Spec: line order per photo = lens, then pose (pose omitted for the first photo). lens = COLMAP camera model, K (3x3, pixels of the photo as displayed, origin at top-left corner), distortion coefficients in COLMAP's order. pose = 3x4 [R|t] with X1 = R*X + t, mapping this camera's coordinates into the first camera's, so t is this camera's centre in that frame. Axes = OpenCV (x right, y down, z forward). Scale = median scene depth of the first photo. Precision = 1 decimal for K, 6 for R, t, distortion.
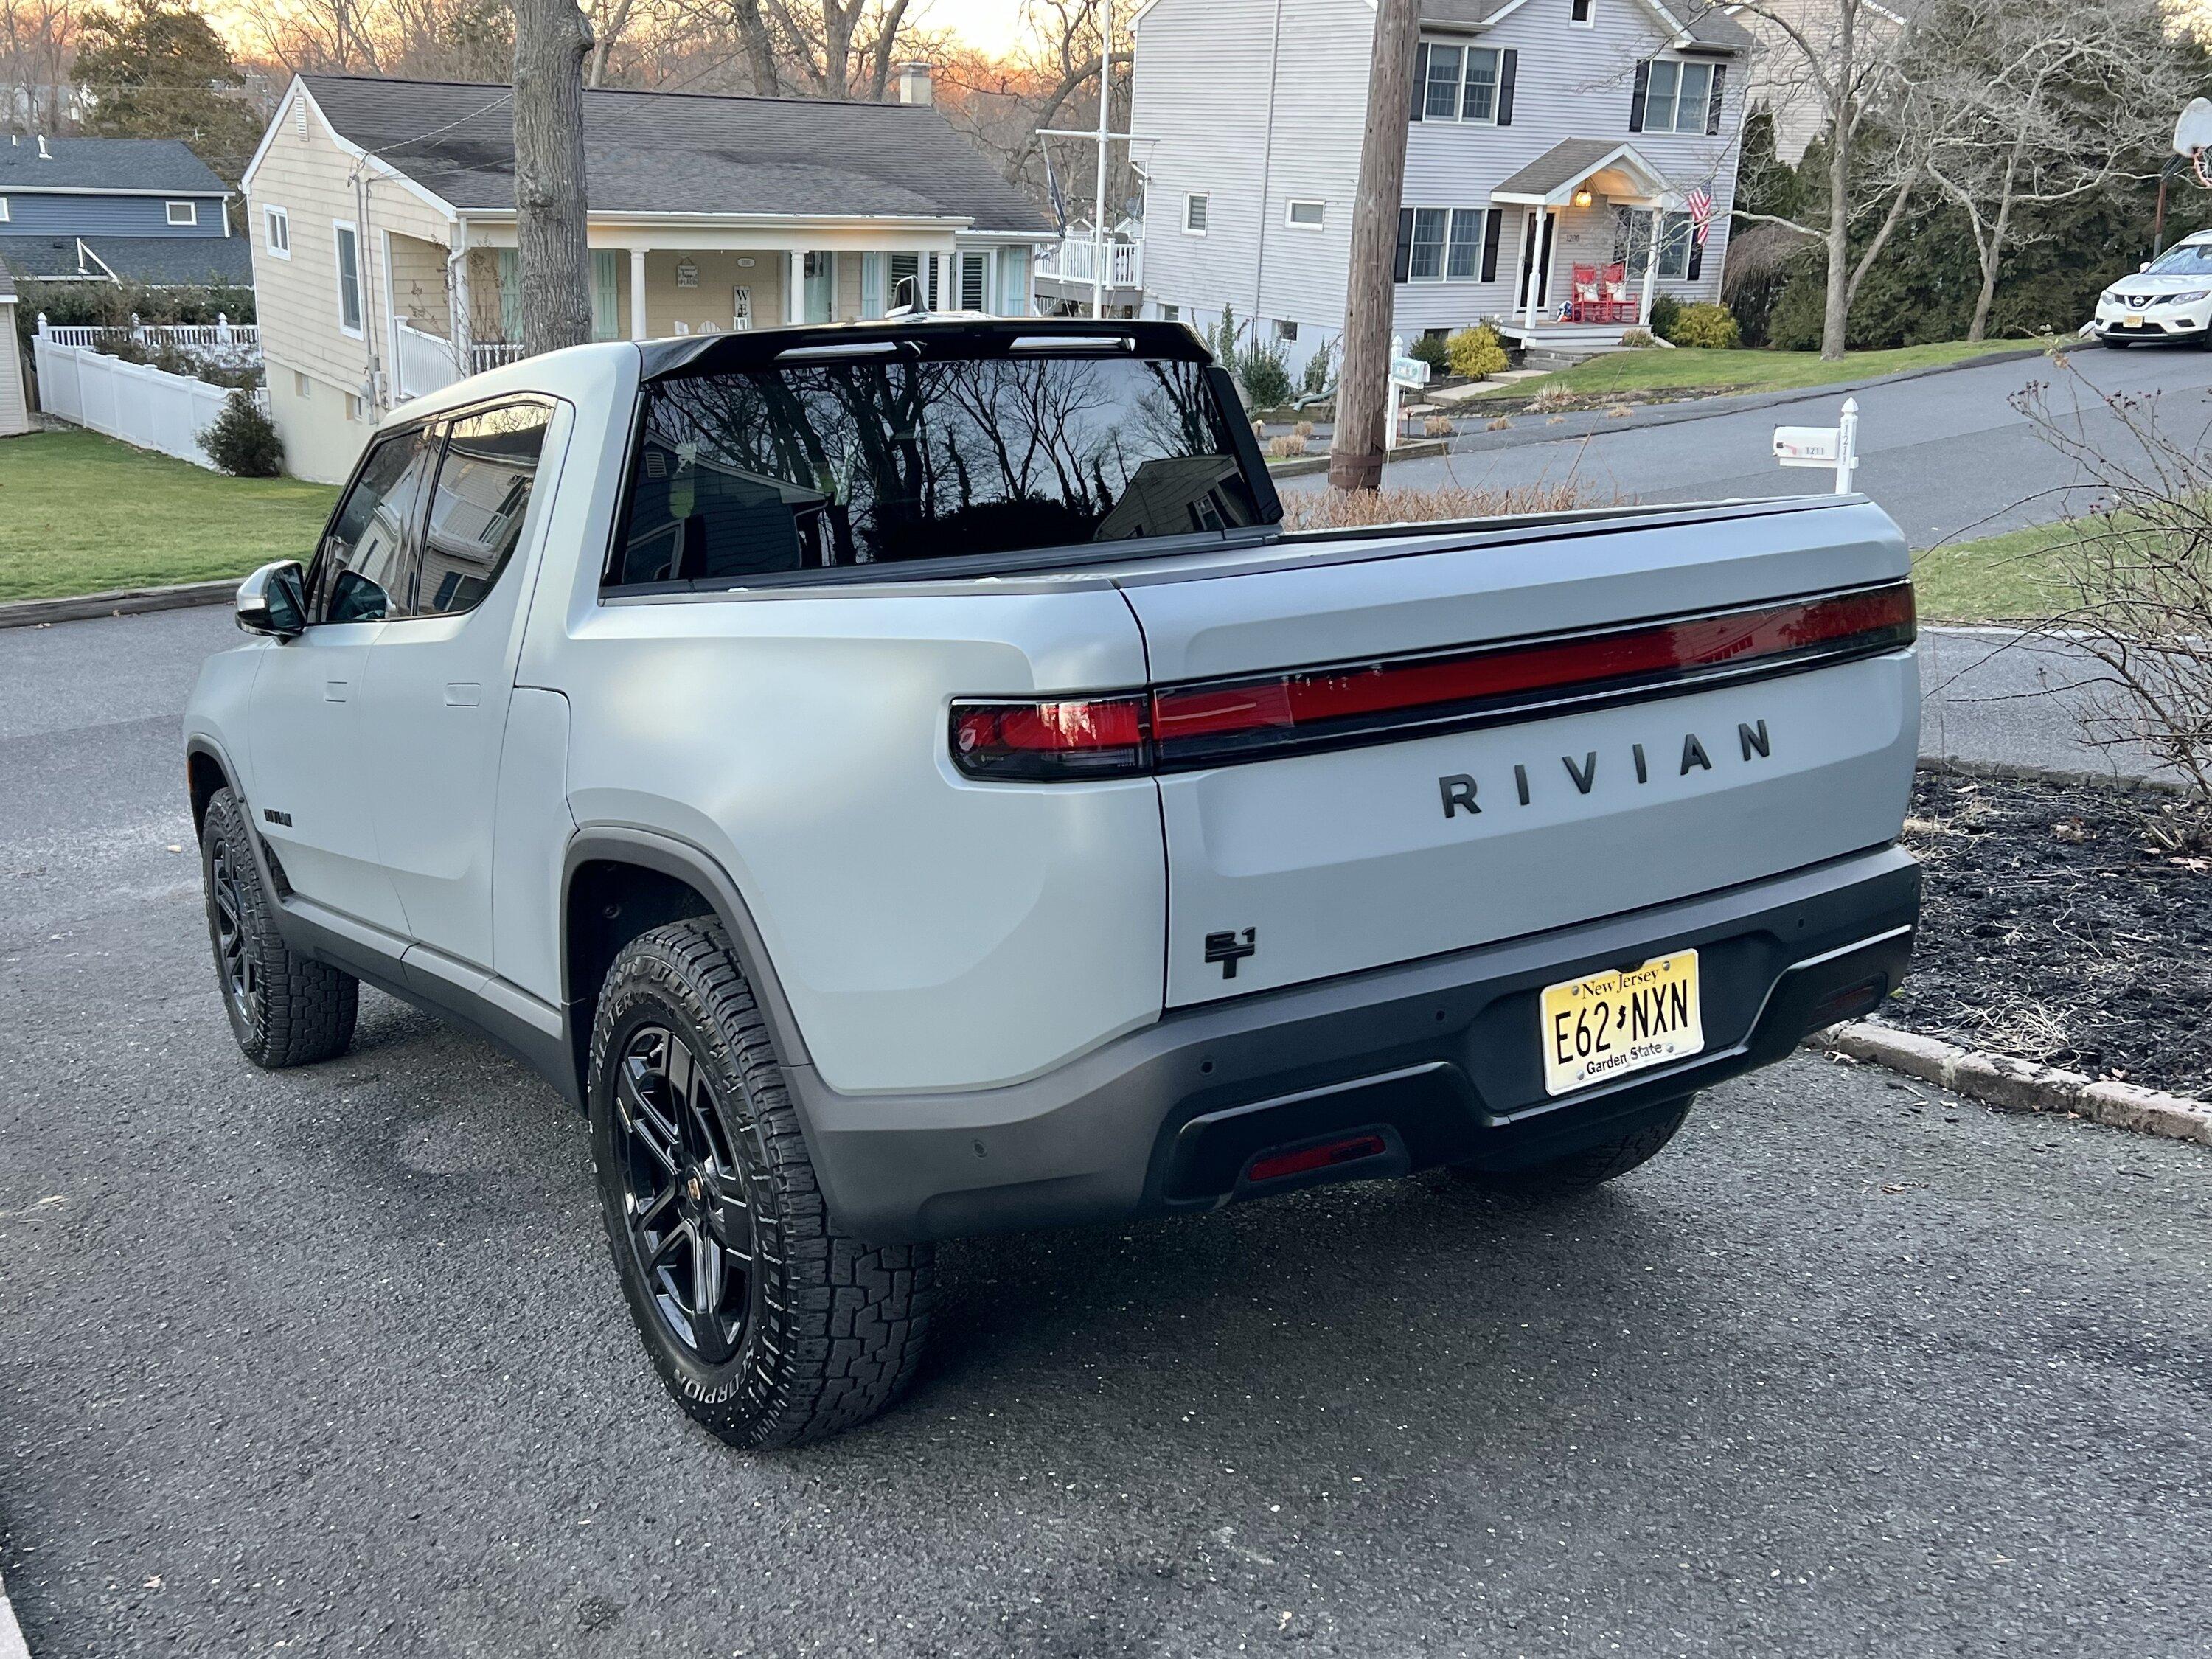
lens RADIAL K [[2122.4, 0, 1095.2], [0, 2122.4, 811.2], [0, 0, 1]] dist [0.068513, -0.101936]
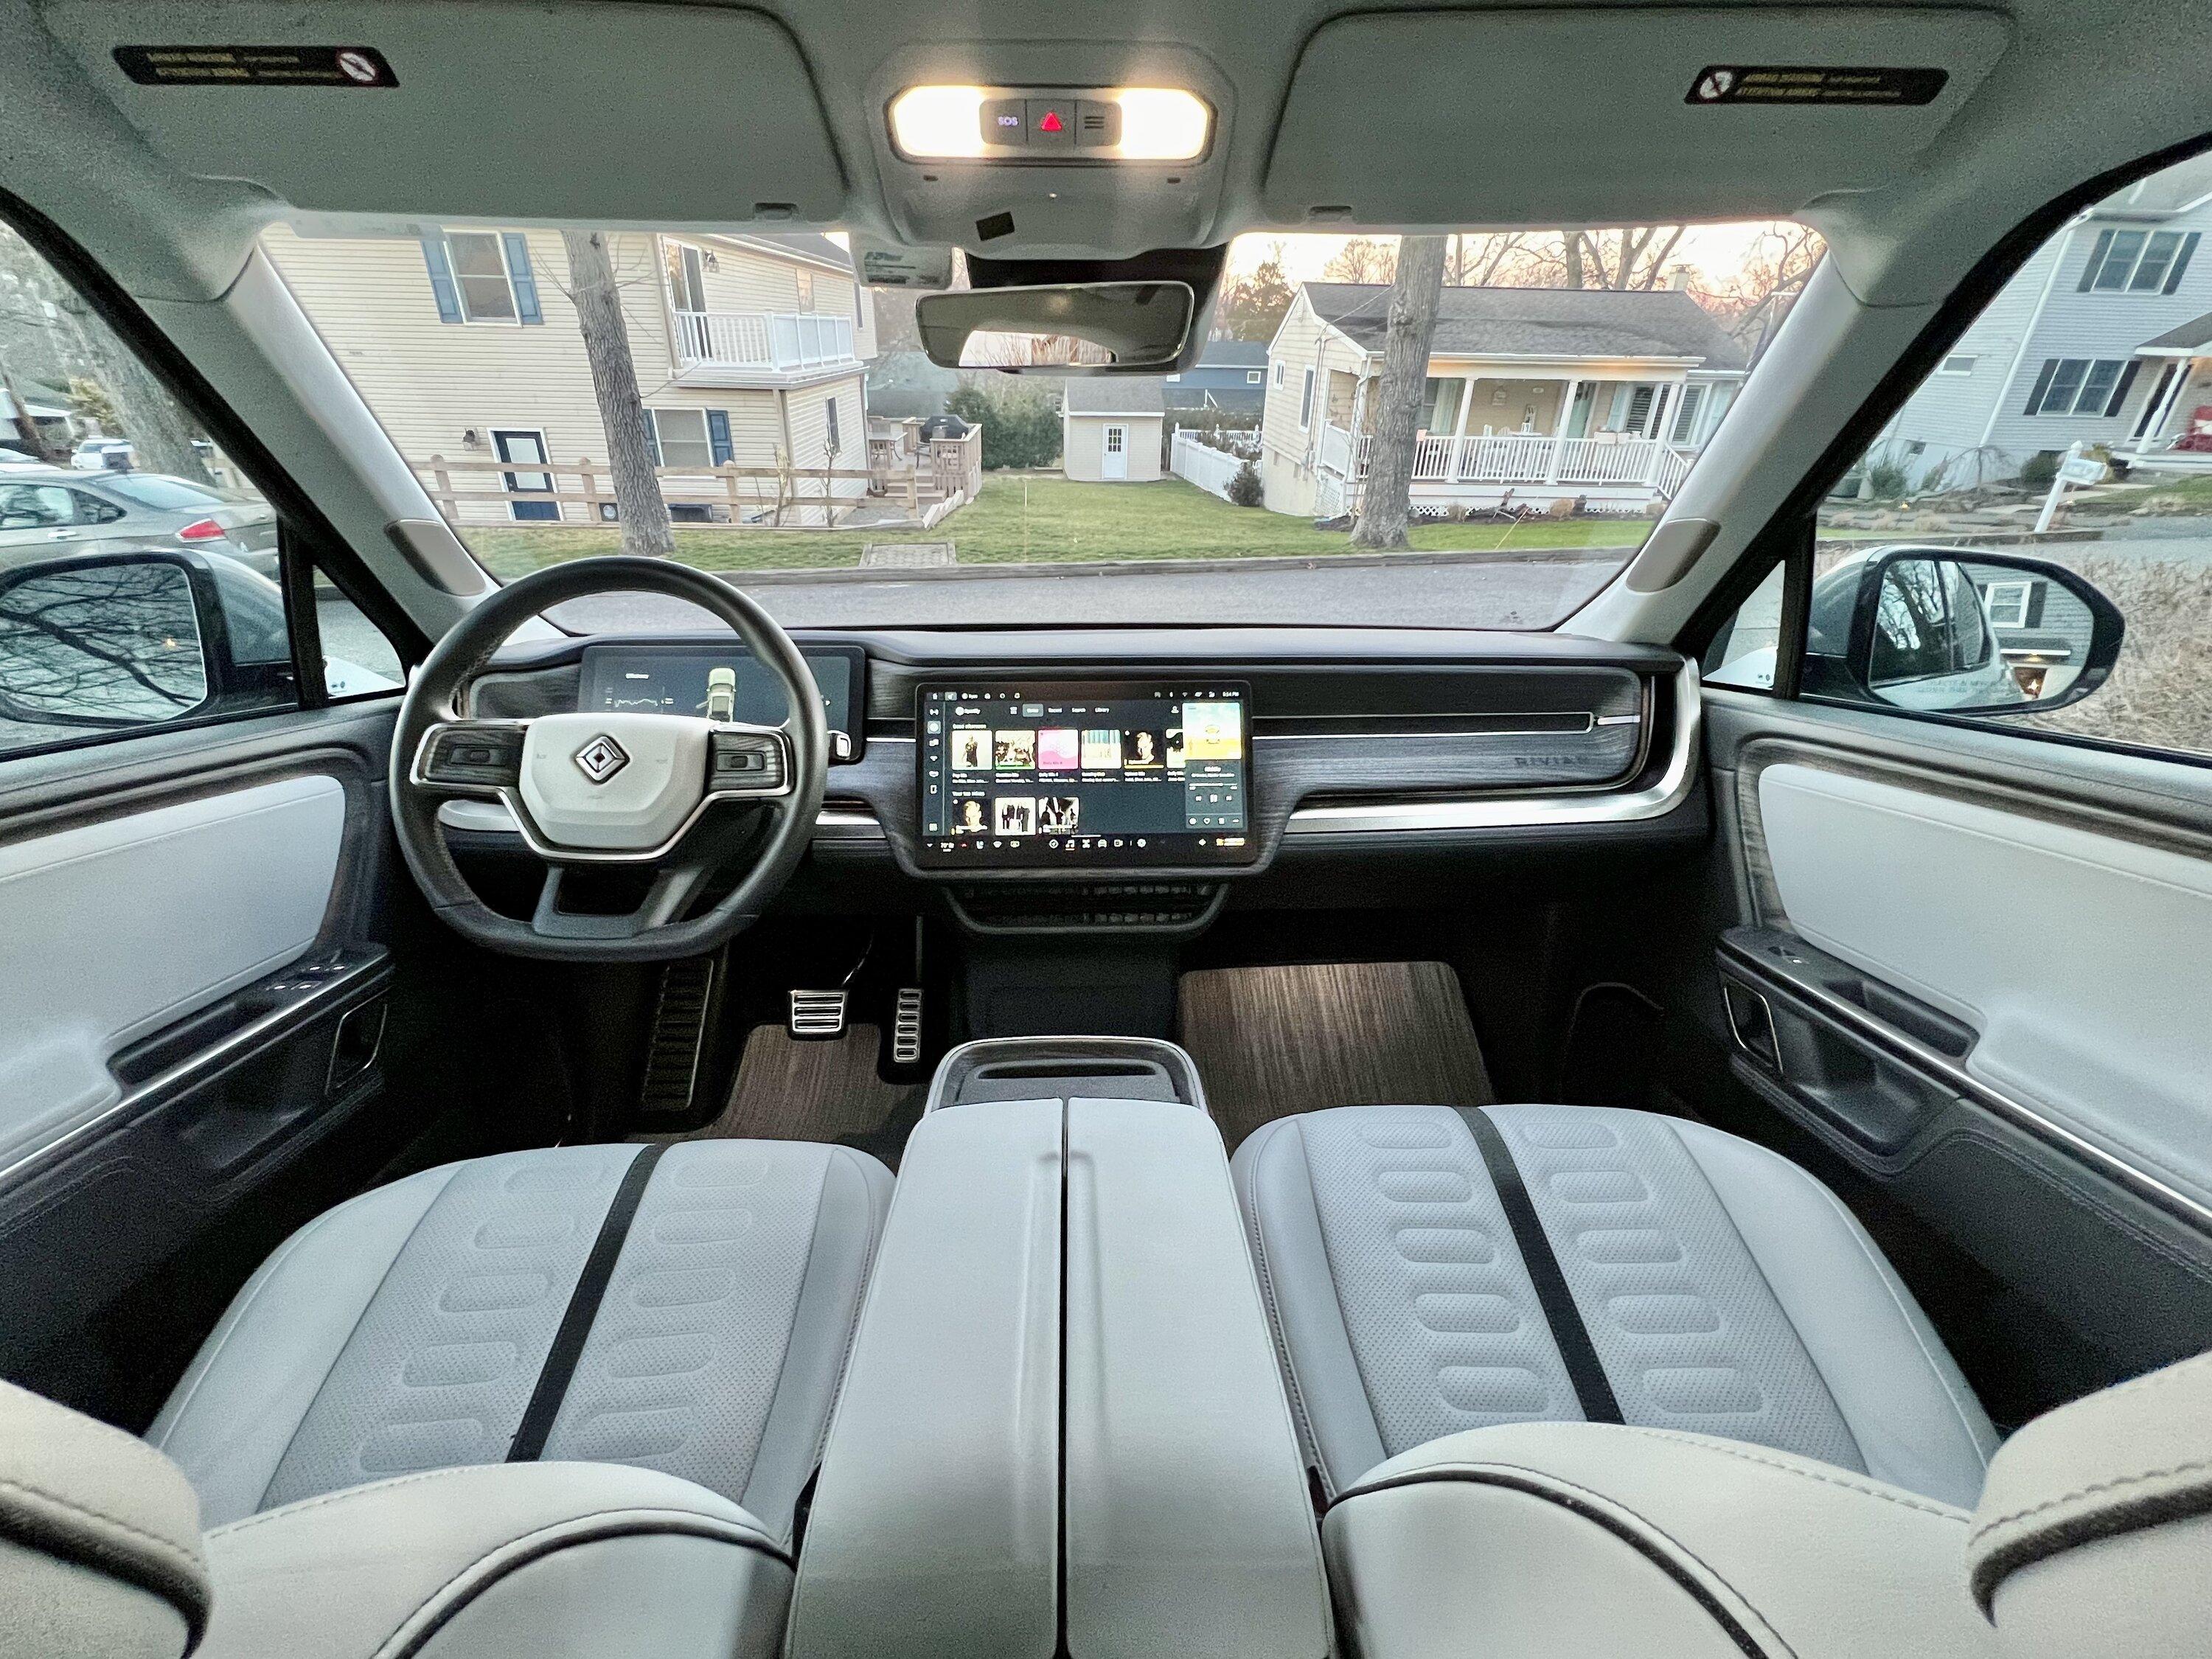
lens RADIAL K [[947.3, 0, 1095.5], [0, 947.3, 824.9], [0, 0, 1]] dist [0.001231, -0.001209]
pose [[0.846753, 0.223649, -0.482691, -0.054352], [-0.145174, 0.970042, 0.194788, -0.051110], [0.511795, -0.094864, 0.853854, 0.376134]]
